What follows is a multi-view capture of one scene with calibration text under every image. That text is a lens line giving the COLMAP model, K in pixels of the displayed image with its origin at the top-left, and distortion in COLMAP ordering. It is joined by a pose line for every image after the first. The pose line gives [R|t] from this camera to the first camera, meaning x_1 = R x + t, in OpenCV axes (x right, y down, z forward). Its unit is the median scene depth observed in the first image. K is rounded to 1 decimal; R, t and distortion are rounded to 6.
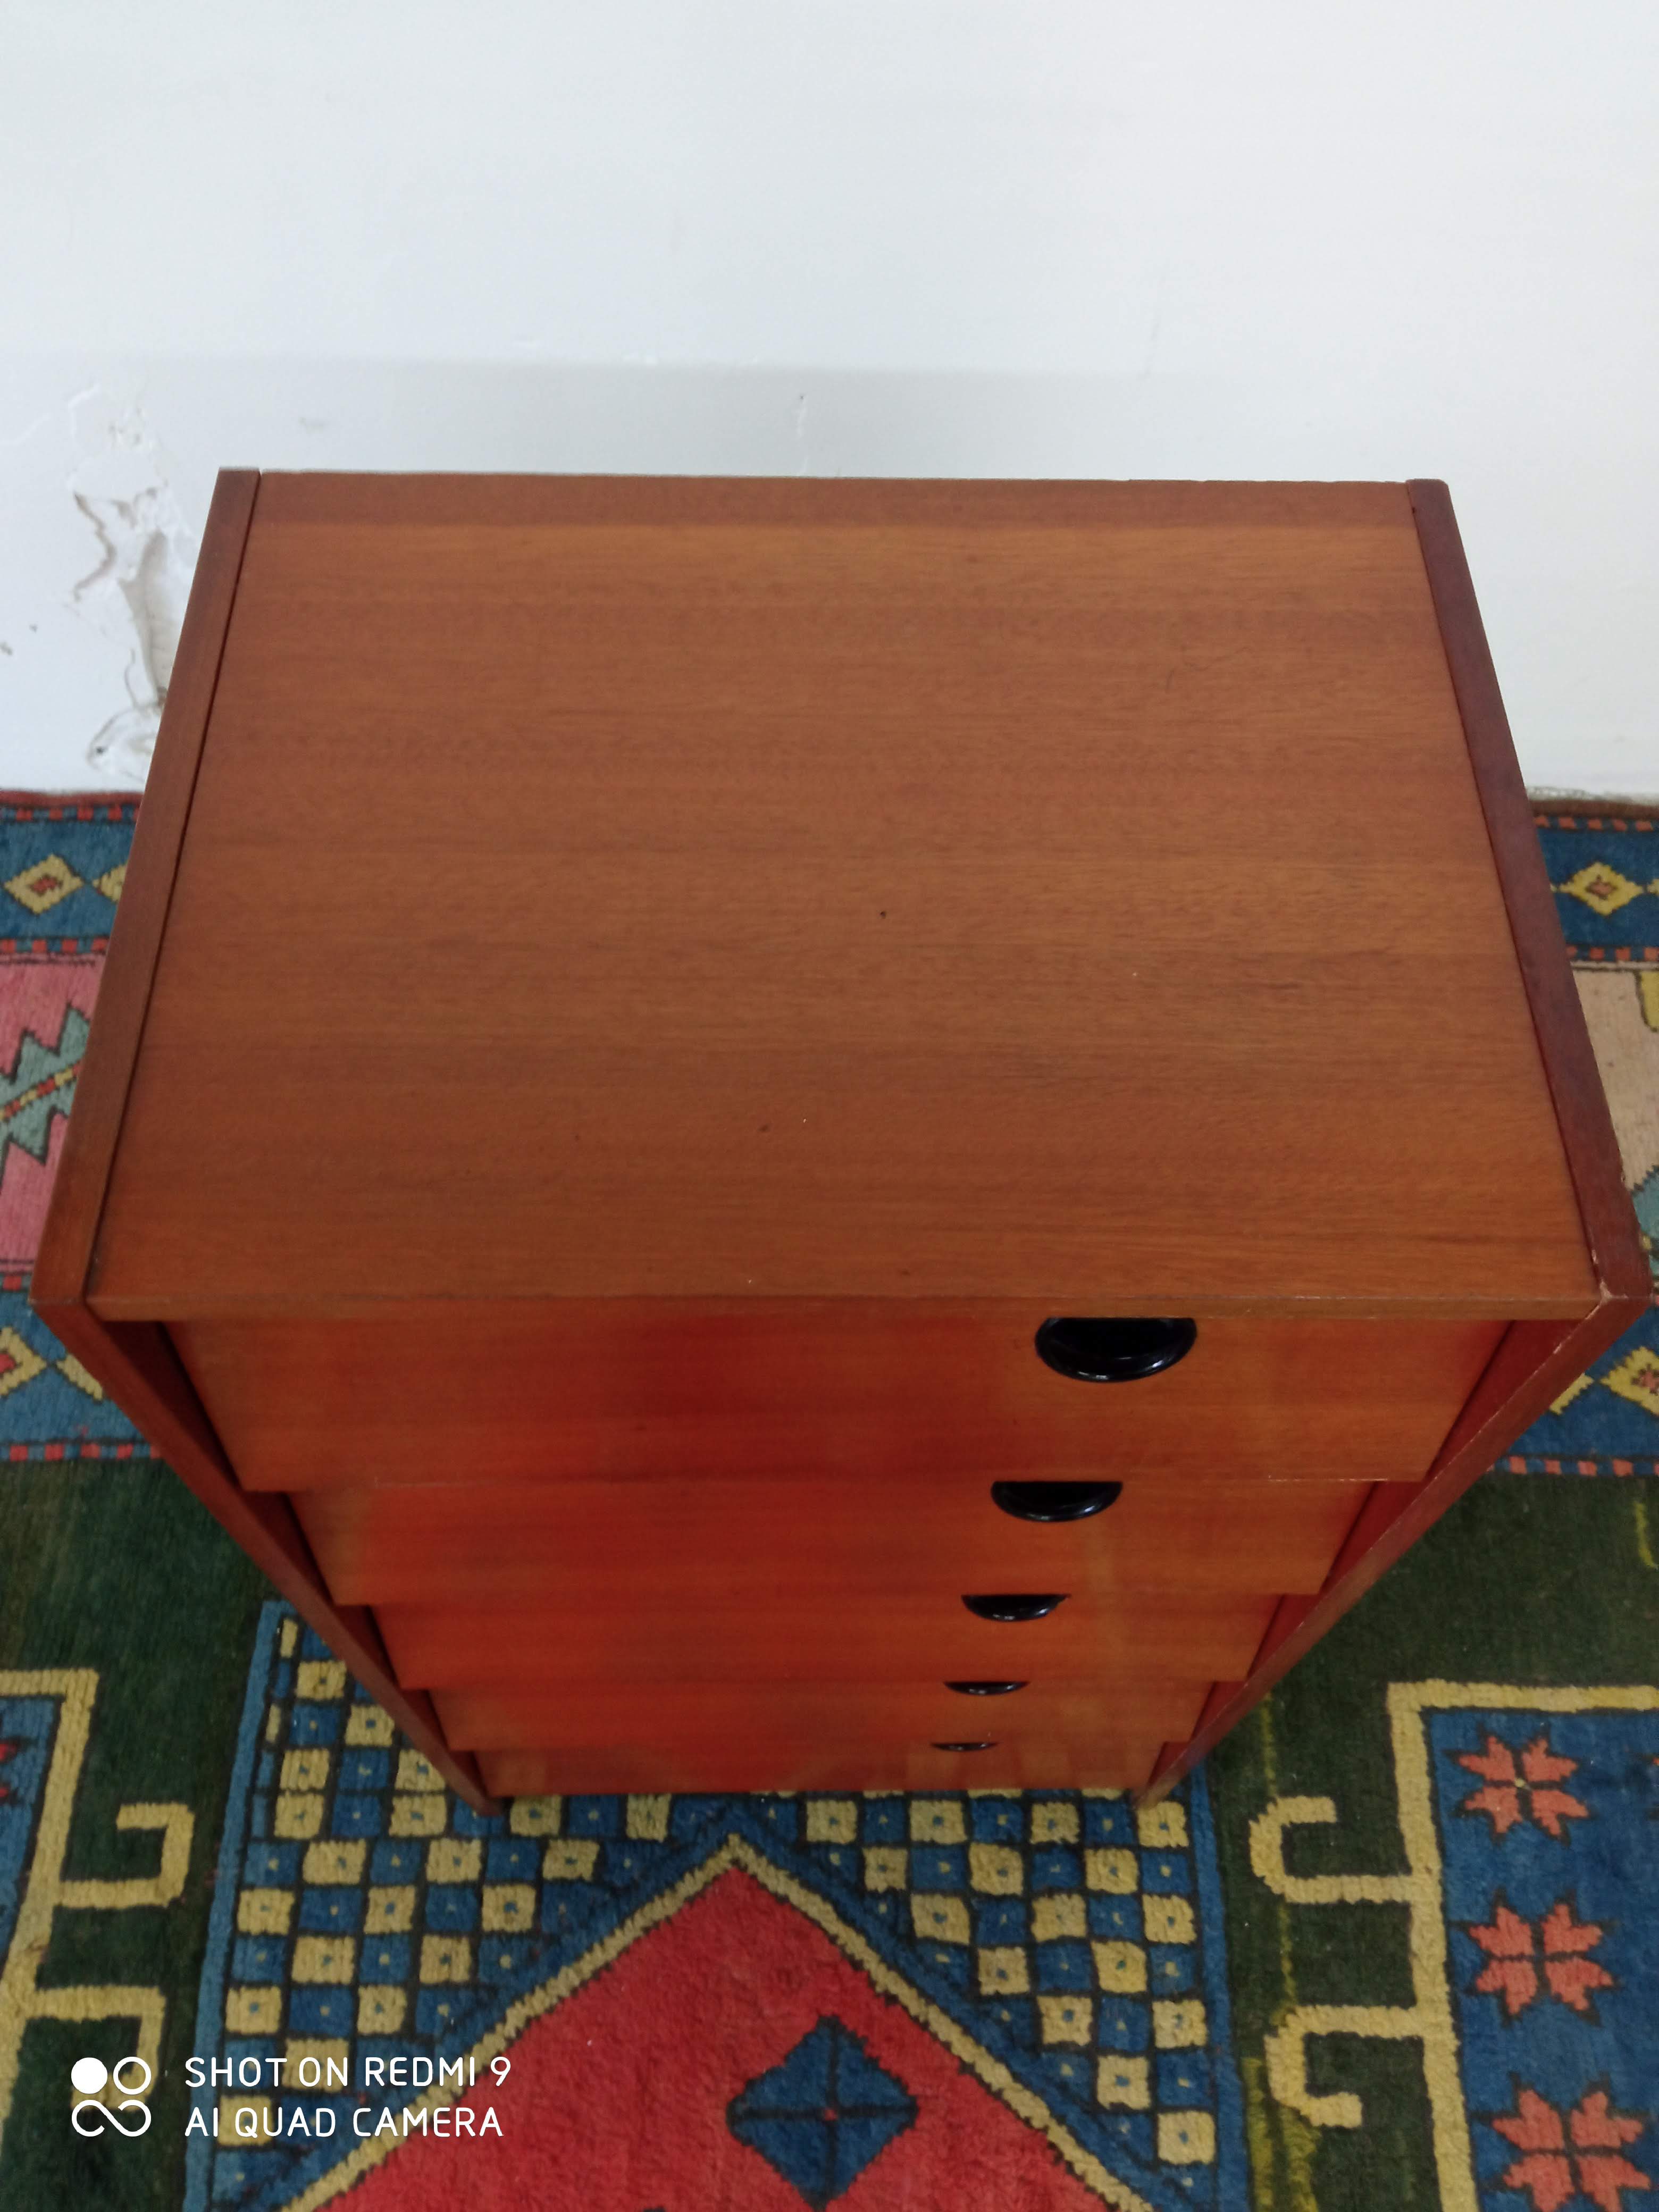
lens RADIAL K [[1799.8, 0, 828.6], [0, 1799.8, 1102.5], [0, 0, 1]] dist [0.089483, -0.159776]
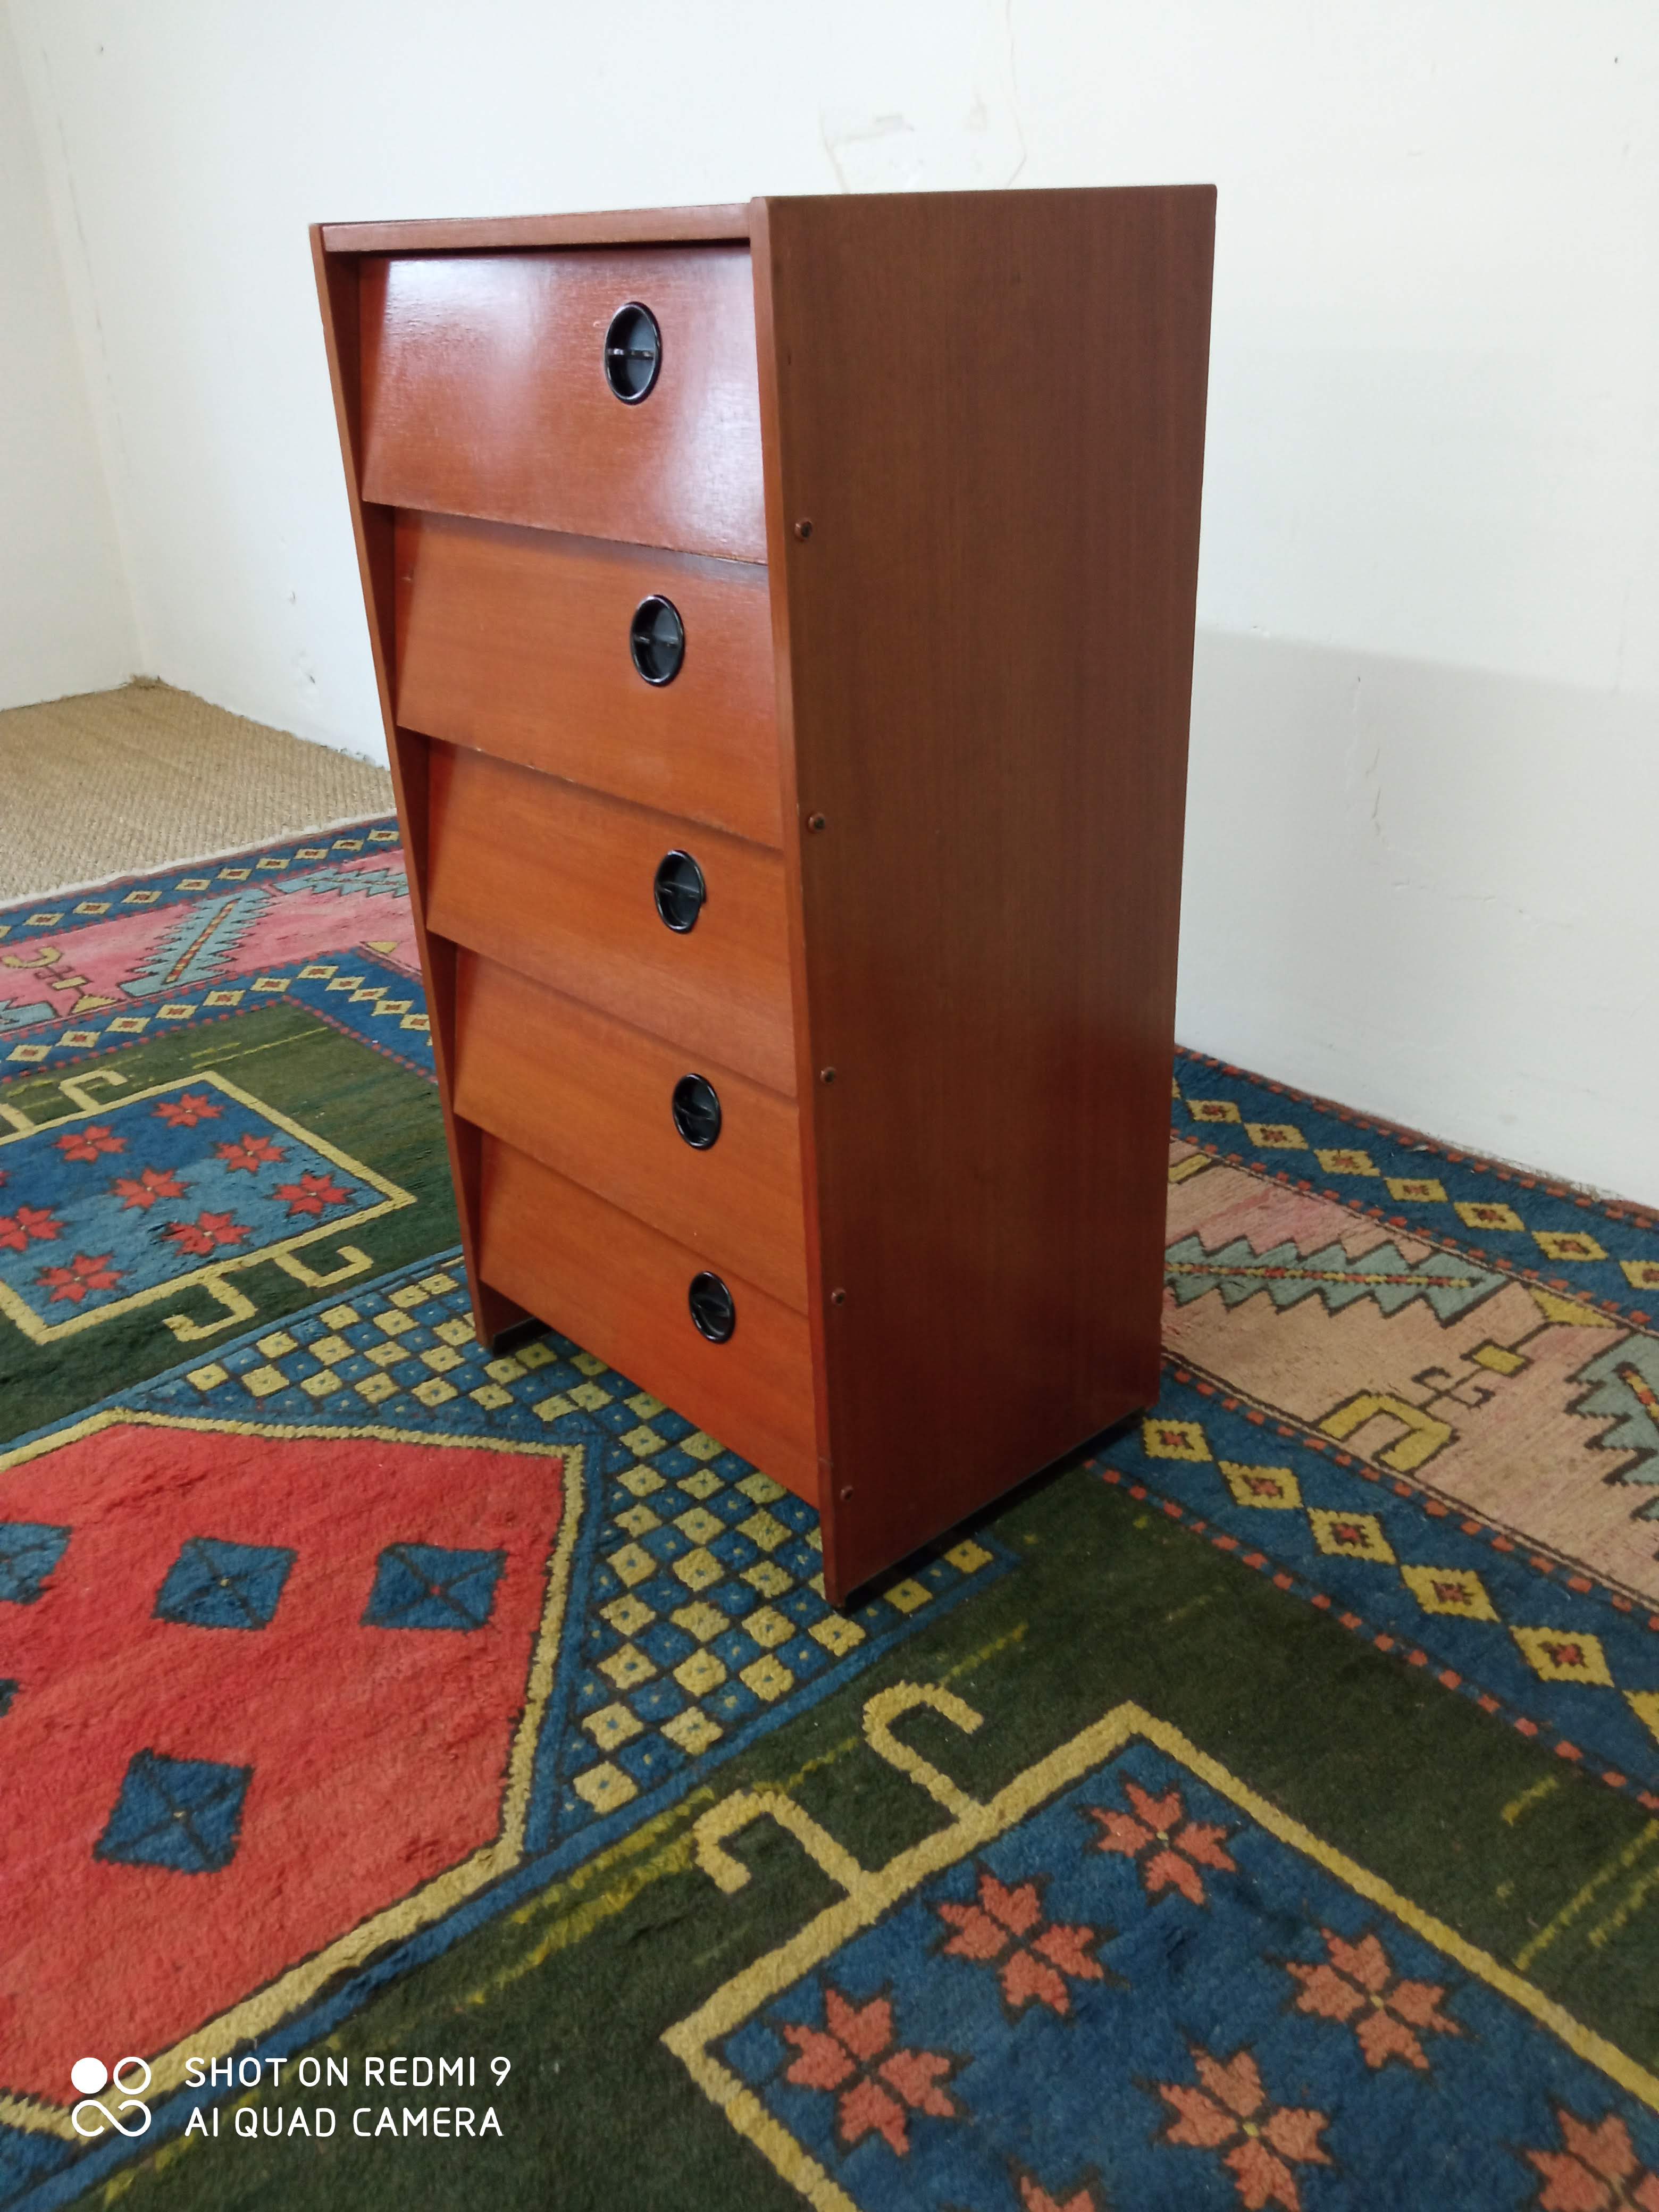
lens RADIAL K [[1799.8, 0, 829.2], [0, 1799.8, 1104.7], [0, 0, 1]] dist [0.089483, -0.159776]
pose [[0.652518, 0.282108, -0.703303, 0.800068], [-0.626887, 0.722378, -0.291860, 0.489155], [0.425715, 0.631335, 0.648215, 0.197068]]
